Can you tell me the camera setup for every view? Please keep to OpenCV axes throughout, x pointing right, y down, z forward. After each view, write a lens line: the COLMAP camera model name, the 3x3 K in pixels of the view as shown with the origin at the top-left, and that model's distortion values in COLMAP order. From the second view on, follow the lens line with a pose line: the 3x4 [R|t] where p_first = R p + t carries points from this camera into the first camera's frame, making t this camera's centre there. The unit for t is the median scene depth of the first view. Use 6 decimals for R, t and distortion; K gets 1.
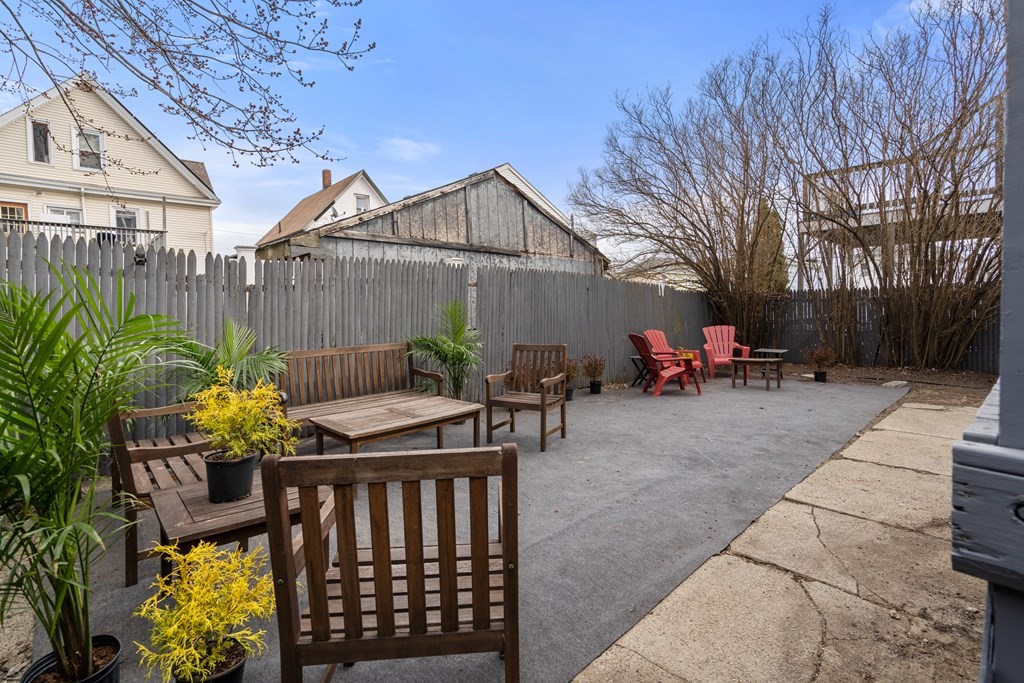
lens RADIAL K [[473.3, 0, 510.4], [0, 473.3, 332.1], [0, 0, 1]] dist [0.001585, -0.000360]
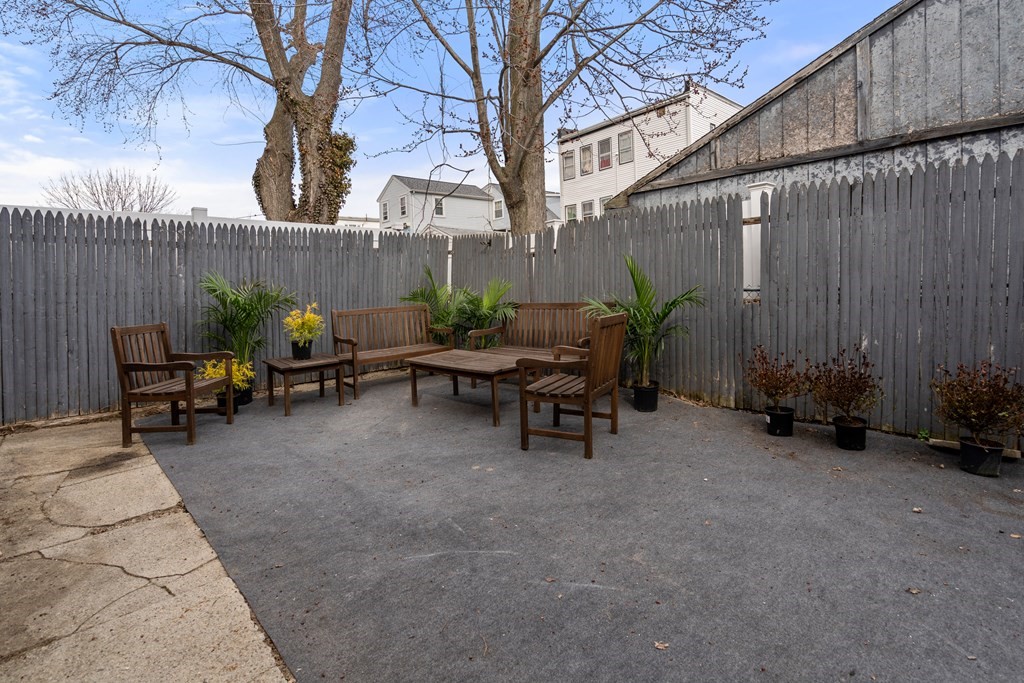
lens RADIAL K [[473.3, 0, 495.3], [0, 473.3, 285.3], [0, 0, 1]] dist [0.001585, -0.000360]
pose [[-0.007188, 0.019160, -0.999791, 0.571238], [-0.011149, 0.999753, 0.019239, -0.020787], [0.999912, 0.011285, -0.006973, 0.652138]]
